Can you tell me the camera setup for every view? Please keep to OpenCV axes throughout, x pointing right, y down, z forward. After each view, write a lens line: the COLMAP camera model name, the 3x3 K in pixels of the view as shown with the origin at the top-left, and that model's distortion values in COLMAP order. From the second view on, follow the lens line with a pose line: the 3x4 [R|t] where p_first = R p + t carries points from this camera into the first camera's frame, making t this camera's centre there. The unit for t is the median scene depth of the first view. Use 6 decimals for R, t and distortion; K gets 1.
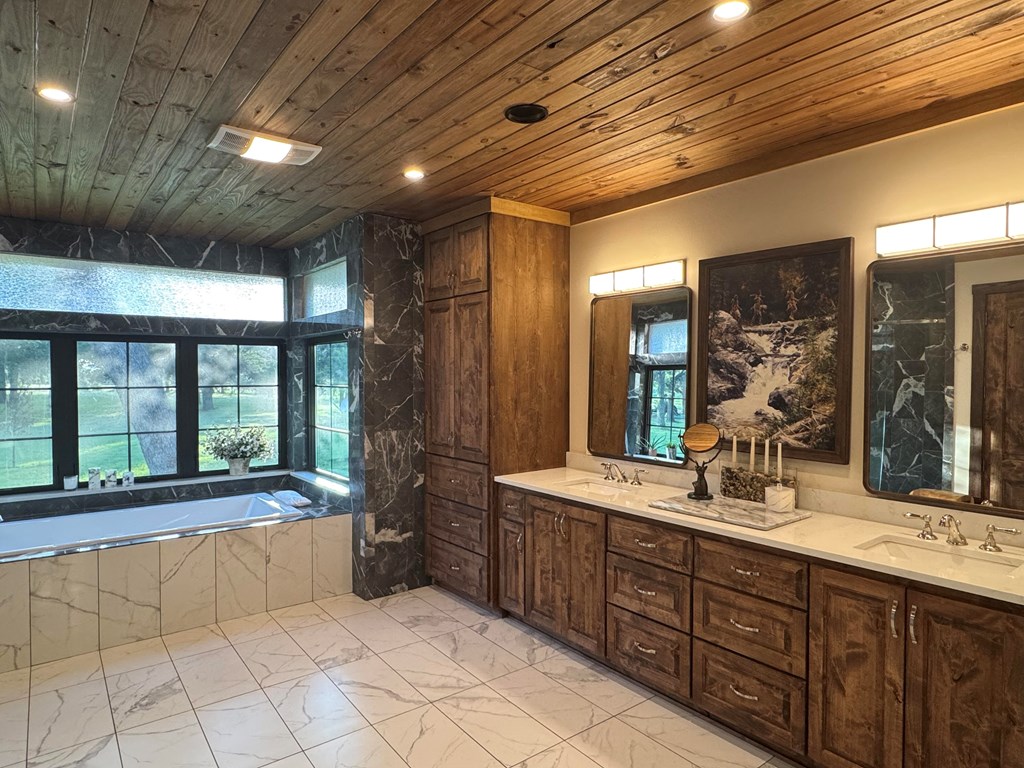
lens RADIAL K [[613.3, 0, 513.2], [0, 613.3, 387.8], [0, 0, 1]] dist [-0.000935, -0.001832]
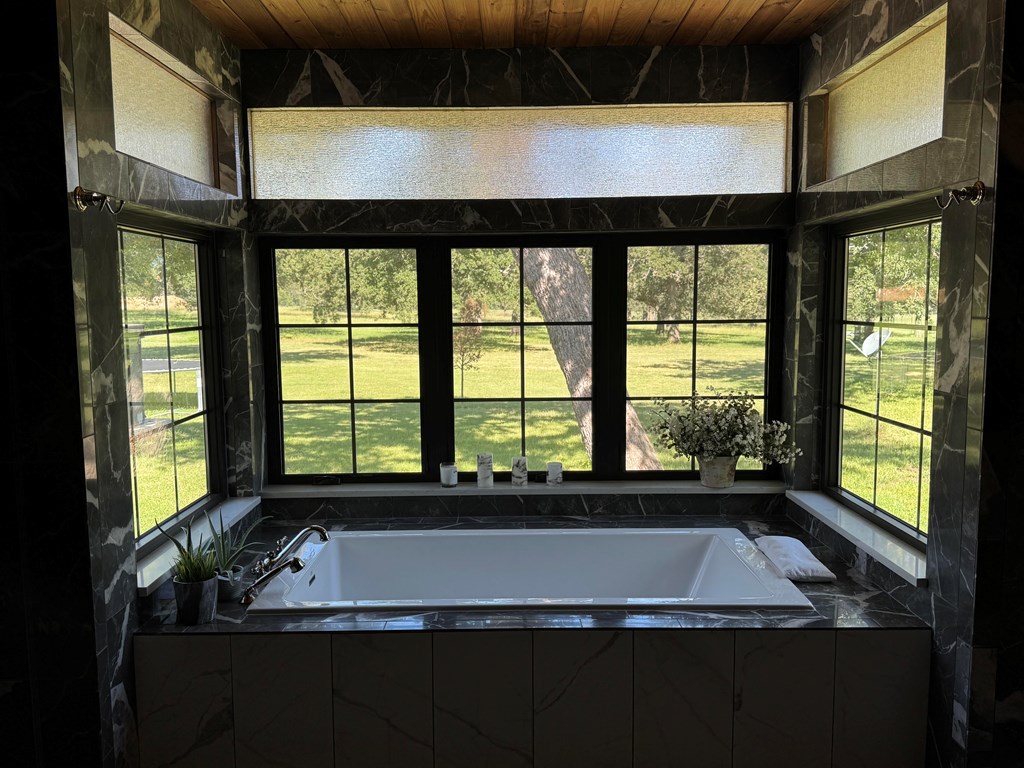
lens RADIAL K [[843.9, 0, 505.1], [0, 843.9, 388.3], [0, 0, 1]] dist [0.153379, -0.263584]
pose [[0.792329, 0.056877, -0.607437, -0.131627], [-0.005737, 0.996296, 0.085803, -0.008663], [0.610067, -0.064500, 0.789720, 0.328410]]
